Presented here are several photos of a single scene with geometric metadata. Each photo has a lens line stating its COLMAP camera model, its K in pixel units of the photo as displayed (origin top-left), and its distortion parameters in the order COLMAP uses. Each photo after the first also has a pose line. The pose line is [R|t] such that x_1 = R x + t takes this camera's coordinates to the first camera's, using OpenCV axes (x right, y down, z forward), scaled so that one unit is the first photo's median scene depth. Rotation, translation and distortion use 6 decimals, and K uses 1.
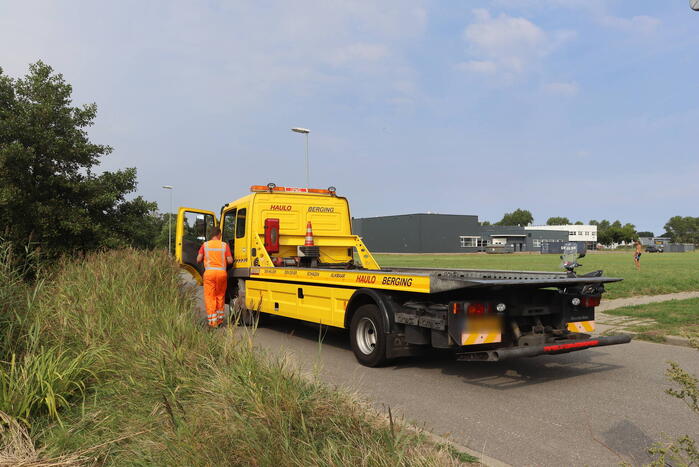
lens RADIAL K [[607.1, 0, 349.5], [0, 607.1, 233.5], [0, 0, 1]] dist [-0.090368, 0.006259]
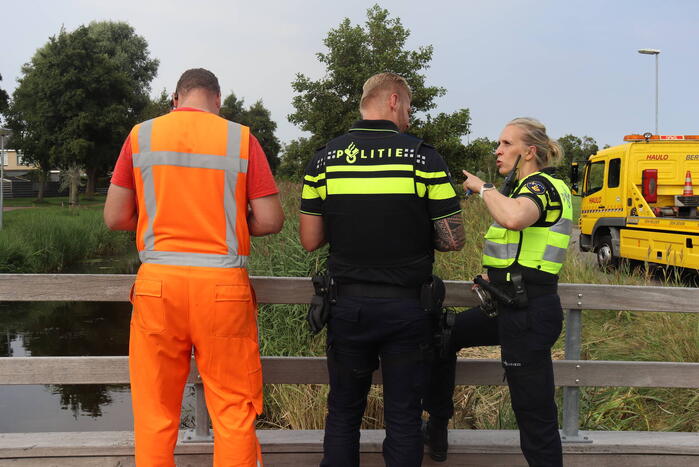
lens RADIAL K [[777.5, 0, 349.5], [0, 777.5, 233.5], [0, 0, 1]] dist [-0.011925, 0.015369]
pose [[0.920015, 0.016141, -0.391550, -0.078551], [0.019144, 0.996107, 0.086045, -0.037735], [0.391415, -0.086658, 0.916125, -0.385429]]
